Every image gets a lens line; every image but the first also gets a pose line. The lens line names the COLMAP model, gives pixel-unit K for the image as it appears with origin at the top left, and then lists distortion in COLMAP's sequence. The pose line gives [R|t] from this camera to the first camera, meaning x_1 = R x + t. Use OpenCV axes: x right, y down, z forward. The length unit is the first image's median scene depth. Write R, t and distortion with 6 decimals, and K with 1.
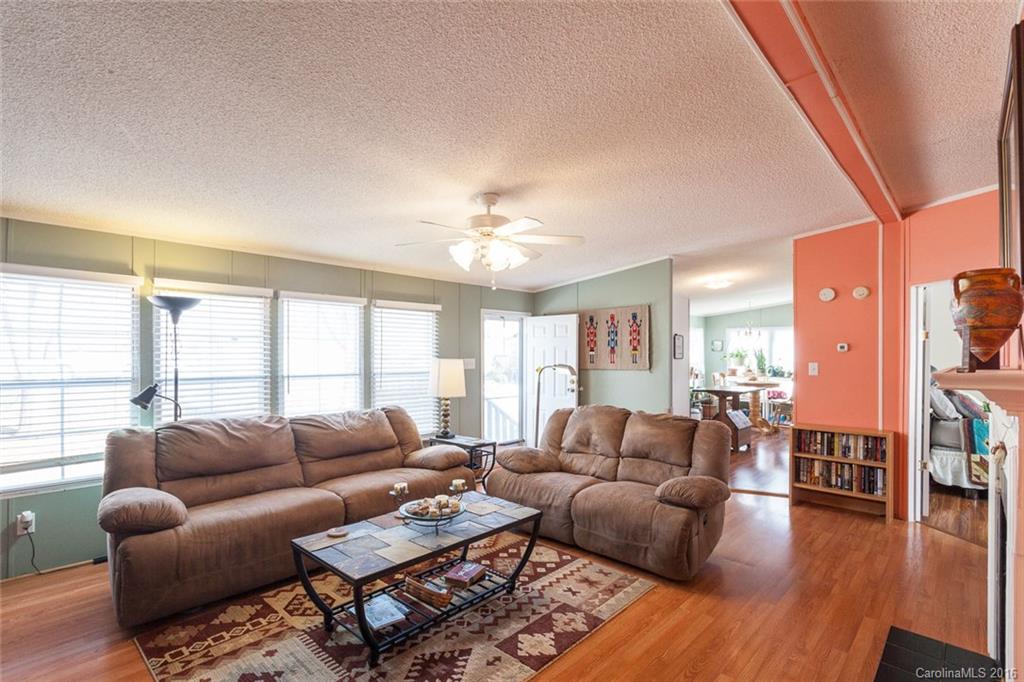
lens RADIAL K [[492.1, 0, 516.4], [0, 492.1, 357.7], [0, 0, 1]] dist [-0.001512, -0.000076]
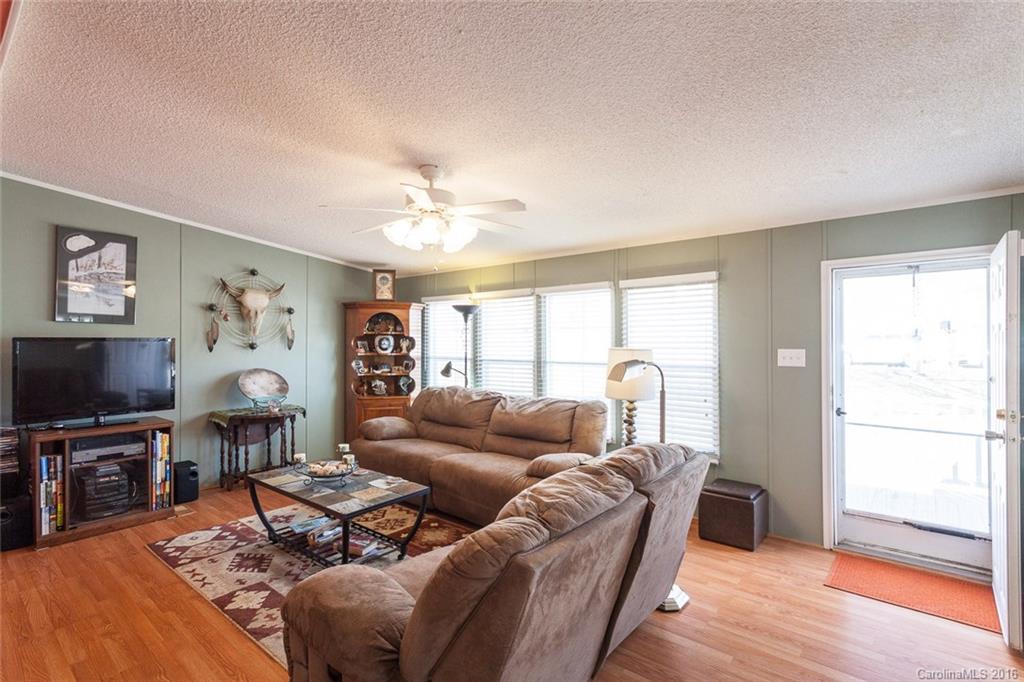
lens RADIAL K [[492.1, 0, 511.5], [0, 492.1, 337.7], [0, 0, 1]] dist [-0.001512, -0.000076]
pose [[0.038220, -0.007532, -0.999241, 0.851075], [-0.002207, 0.999969, -0.007621, -0.011272], [0.999267, 0.002496, 0.038203, 1.104582]]
